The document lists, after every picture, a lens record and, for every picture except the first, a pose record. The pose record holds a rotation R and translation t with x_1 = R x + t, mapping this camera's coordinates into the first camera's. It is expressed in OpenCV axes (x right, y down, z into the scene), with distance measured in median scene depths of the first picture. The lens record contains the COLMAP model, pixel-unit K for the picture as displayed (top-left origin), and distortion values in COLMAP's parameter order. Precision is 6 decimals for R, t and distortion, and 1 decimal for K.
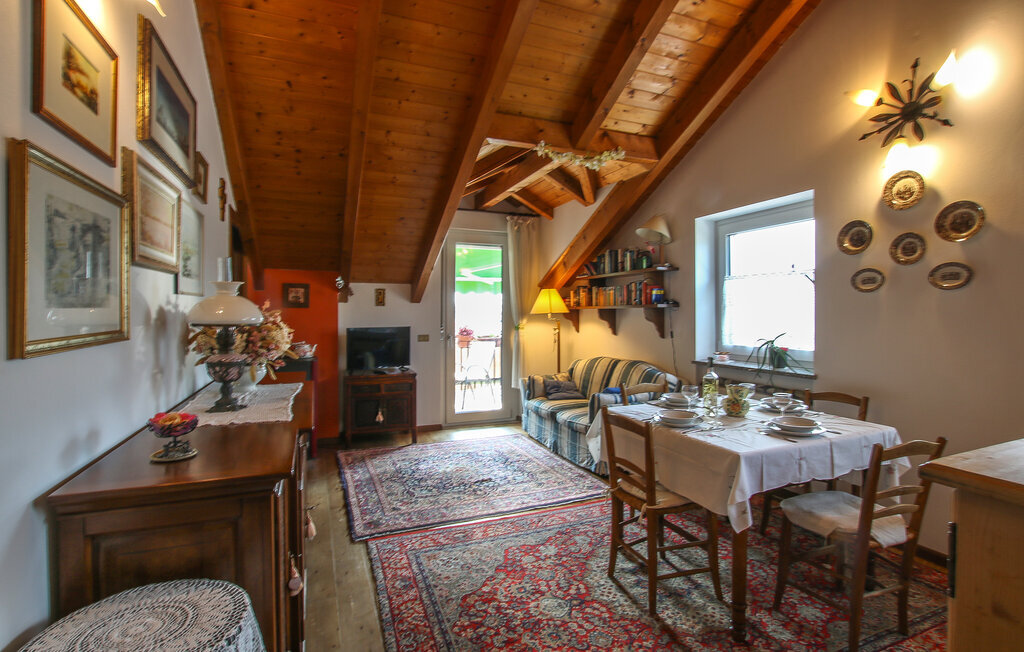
lens RADIAL K [[485.3, 0, 509.5], [0, 485.3, 317.1], [0, 0, 1]] dist [-0.032014, 0.003204]
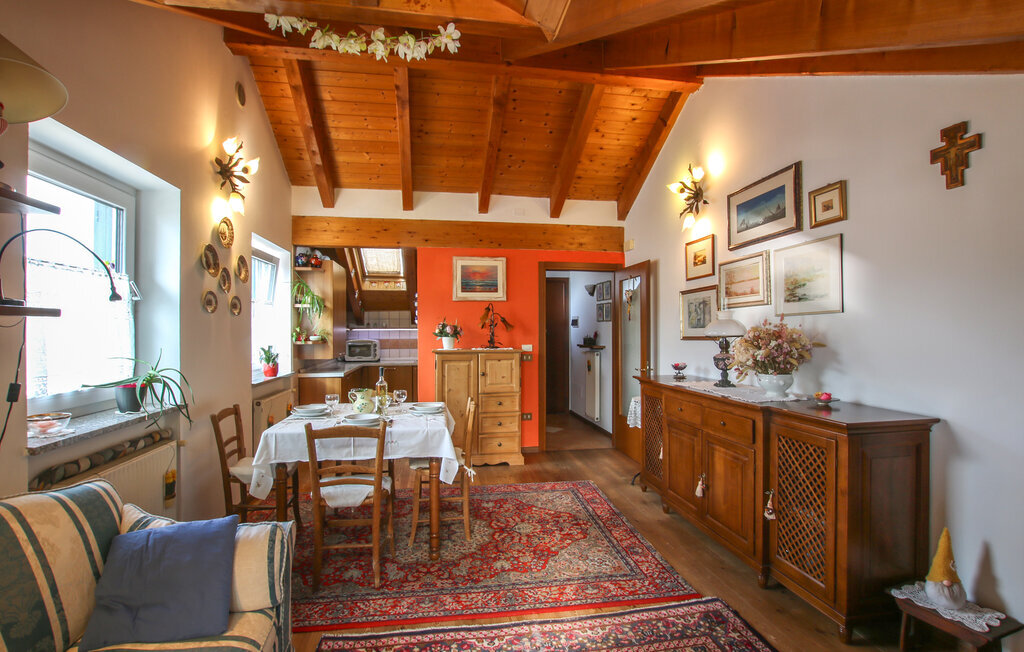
lens RADIAL K [[485.3, 0, 516.5], [0, 485.3, 333.3], [0, 0, 1]] dist [-0.032014, 0.003204]
pose [[-0.976380, 0.003867, 0.216026, -0.170547], [0.006436, 0.999917, 0.011188, -0.014057], [-0.215965, 0.012315, -0.976324, 1.995062]]
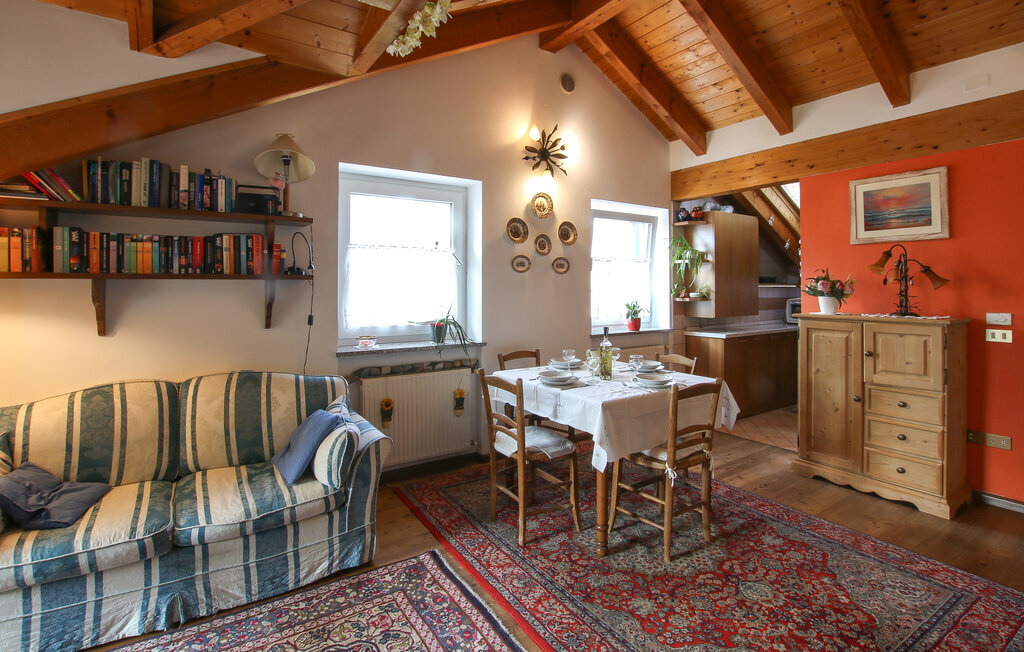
lens RADIAL K [[485.3, 0, 511.2], [0, 485.3, 287.1], [0, 0, 1]] dist [-0.032014, 0.003204]
pose [[-0.202109, 0.002328, 0.979360, -0.609383], [0.007071, 0.999975, -0.000918, -0.011284], [-0.979338, 0.006739, -0.202120, 1.359155]]
